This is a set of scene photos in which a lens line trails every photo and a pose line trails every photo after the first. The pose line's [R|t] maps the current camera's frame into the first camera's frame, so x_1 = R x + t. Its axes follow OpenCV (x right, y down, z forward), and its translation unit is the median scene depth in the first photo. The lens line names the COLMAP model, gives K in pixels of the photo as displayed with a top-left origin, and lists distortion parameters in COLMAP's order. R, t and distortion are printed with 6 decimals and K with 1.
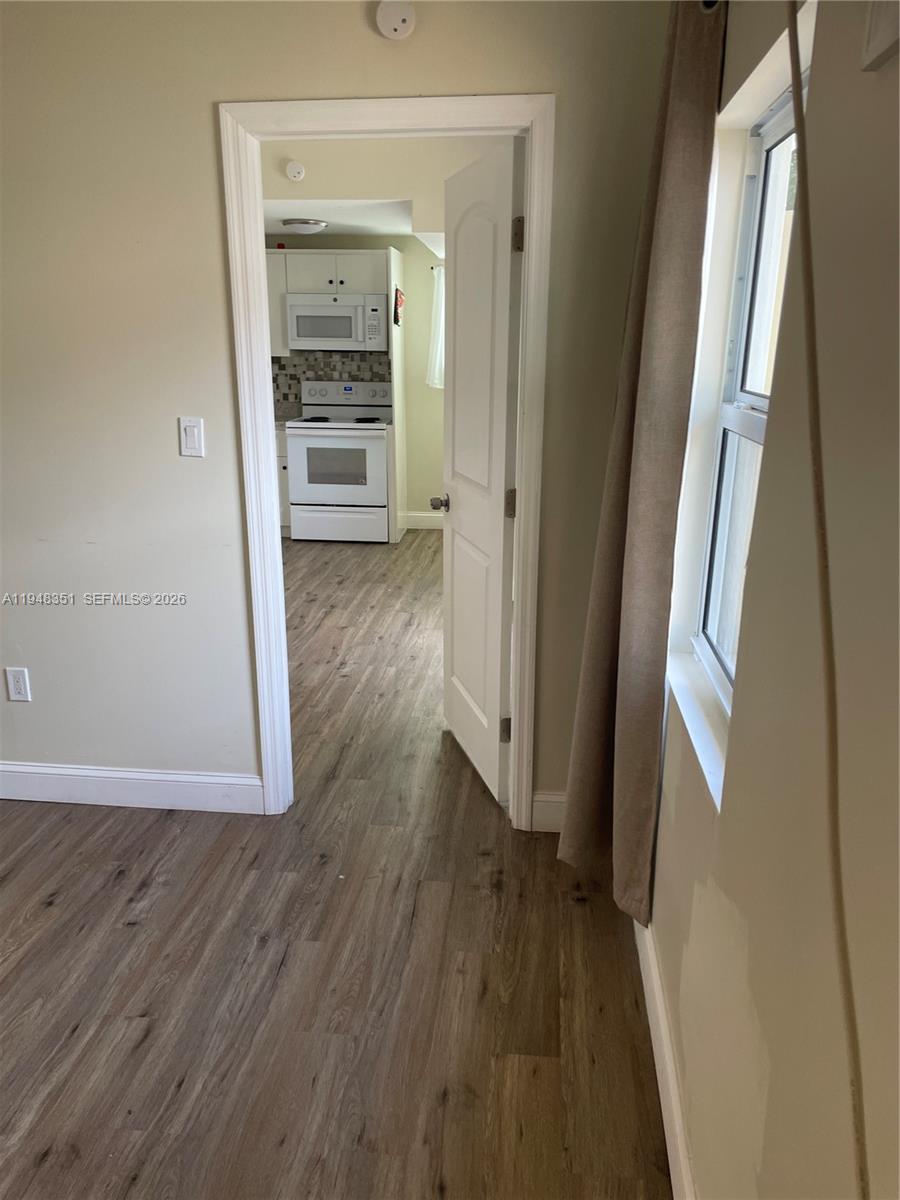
lens RADIAL K [[905.1, 0, 445.3], [0, 905.1, 611.0], [0, 0, 1]] dist [0.086806, -0.106971]
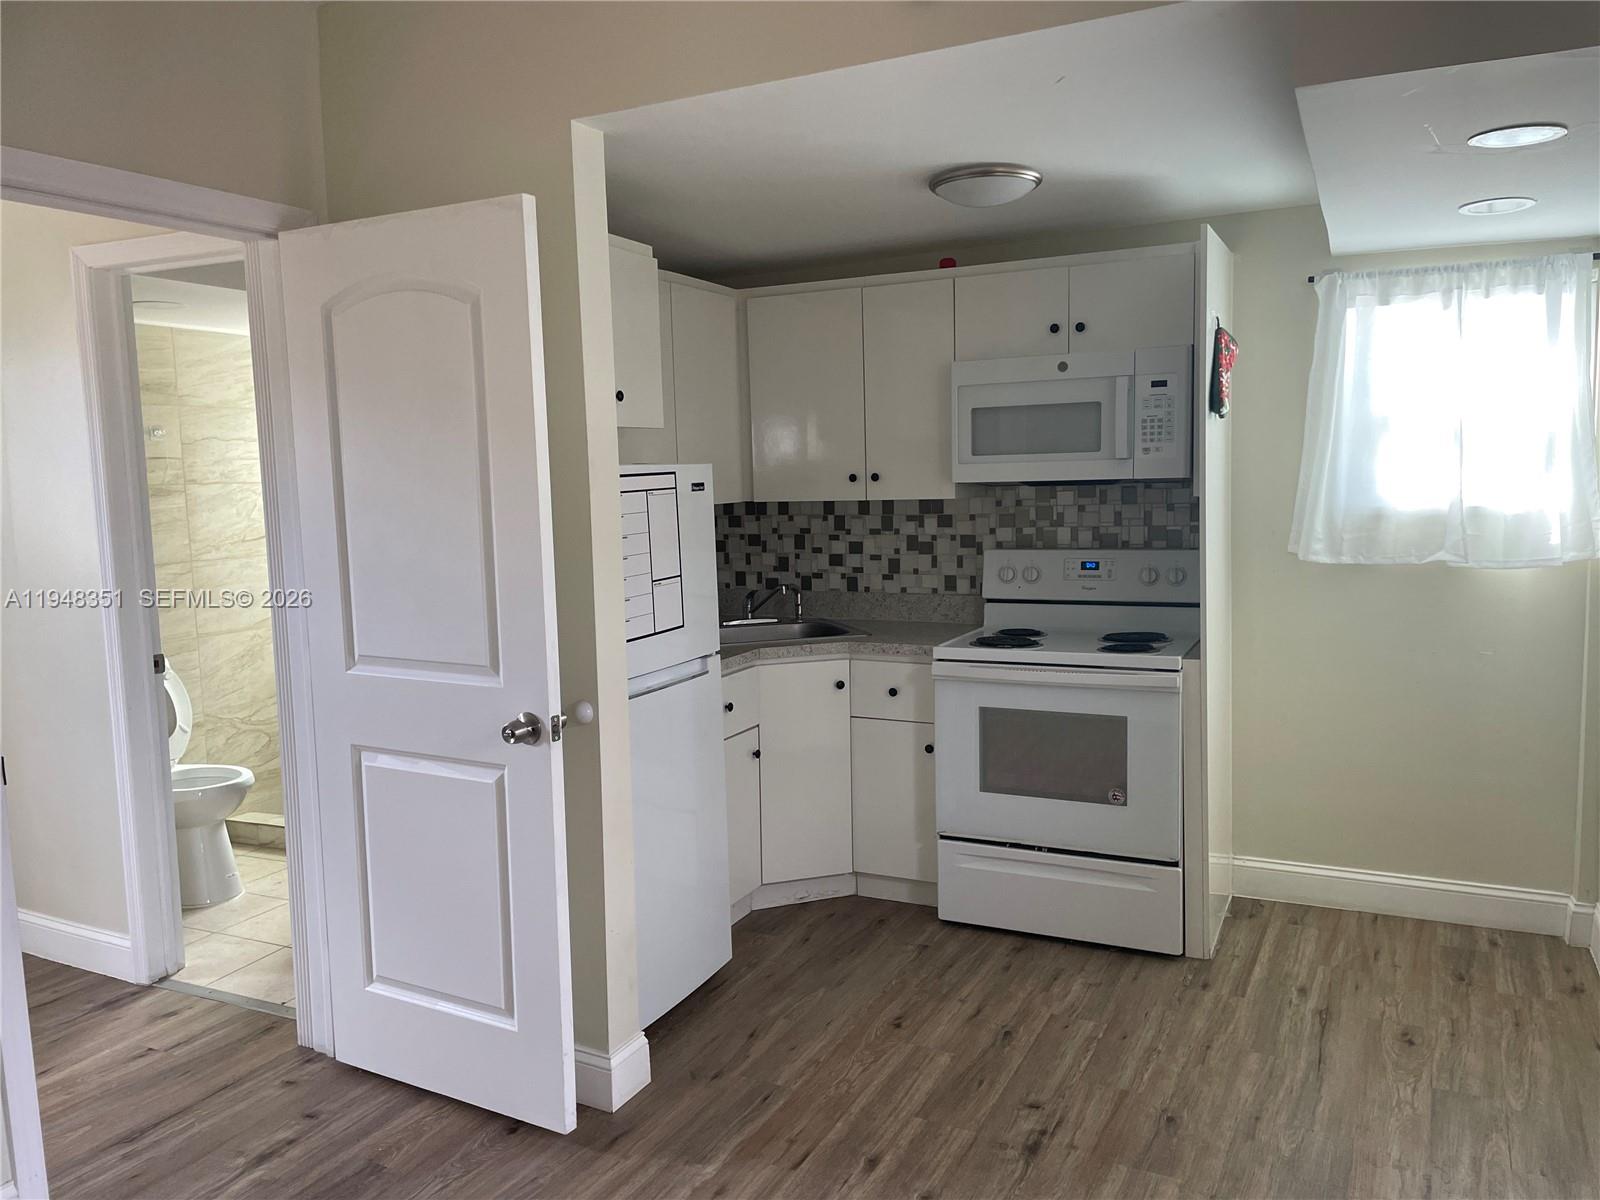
lens RADIAL K [[1206.8, 0, 803.3], [0, 1206.8, 611.6], [0, 0, 1]] dist [0.086806, -0.106971]
pose [[0.934837, 0.008305, -0.354981, -0.029833], [-0.068967, 0.984935, -0.158579, -0.121643], [0.348316, 0.172728, 0.921326, 0.425434]]
